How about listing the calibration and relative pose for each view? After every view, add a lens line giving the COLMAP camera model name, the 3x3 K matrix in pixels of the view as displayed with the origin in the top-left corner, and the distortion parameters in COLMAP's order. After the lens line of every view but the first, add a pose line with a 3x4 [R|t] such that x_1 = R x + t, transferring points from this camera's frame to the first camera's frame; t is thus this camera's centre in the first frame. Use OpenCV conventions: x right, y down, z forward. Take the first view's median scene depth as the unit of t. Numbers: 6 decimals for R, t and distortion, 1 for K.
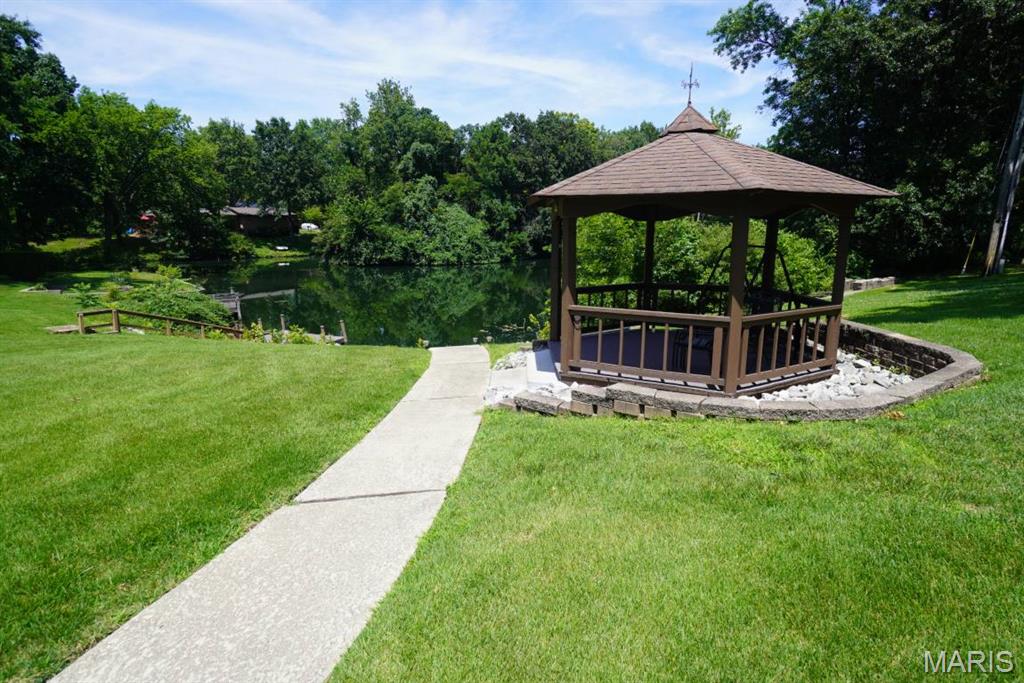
lens RADIAL K [[562.3, 0, 516.9], [0, 562.3, 343.8], [0, 0, 1]] dist [-0.031967, 0.023728]
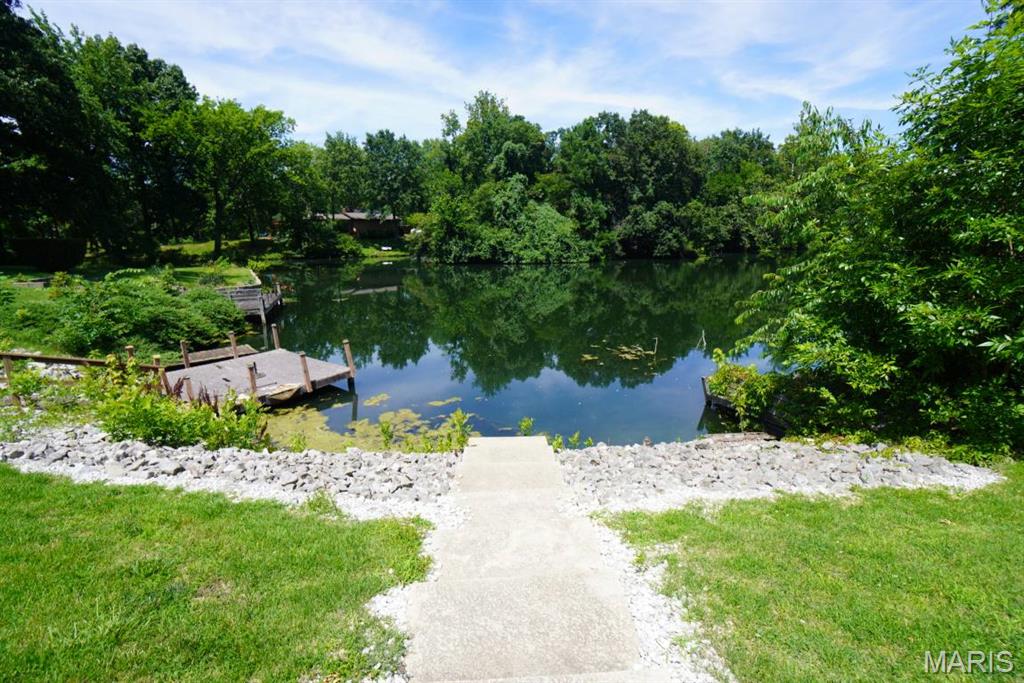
lens RADIAL K [[458.9, 0, 512.0], [0, 458.9, 341.5], [0, 0, 1]] dist [-0.060213, 0.026870]
pose [[0.985273, 0.034275, -0.167519, -0.023643], [-0.031182, 0.999292, 0.021058, -0.017963], [0.168122, -0.015525, 0.985644, 0.185360]]
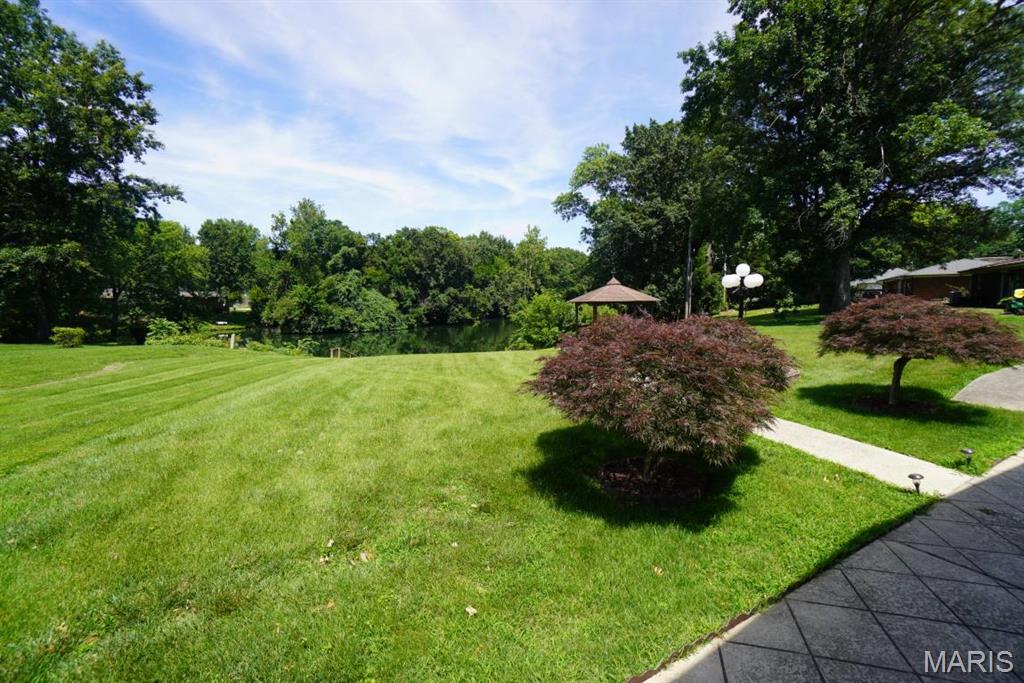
lens RADIAL K [[458.9, 0, 512.0], [0, 458.9, 341.5], [0, 0, 1]] dist [-0.060213, 0.026870]
pose [[0.949189, -0.036588, 0.312572, -0.141308], [0.073734, 0.991428, -0.107858, 0.033111], [-0.305946, 0.125425, 0.943751, -0.180817]]
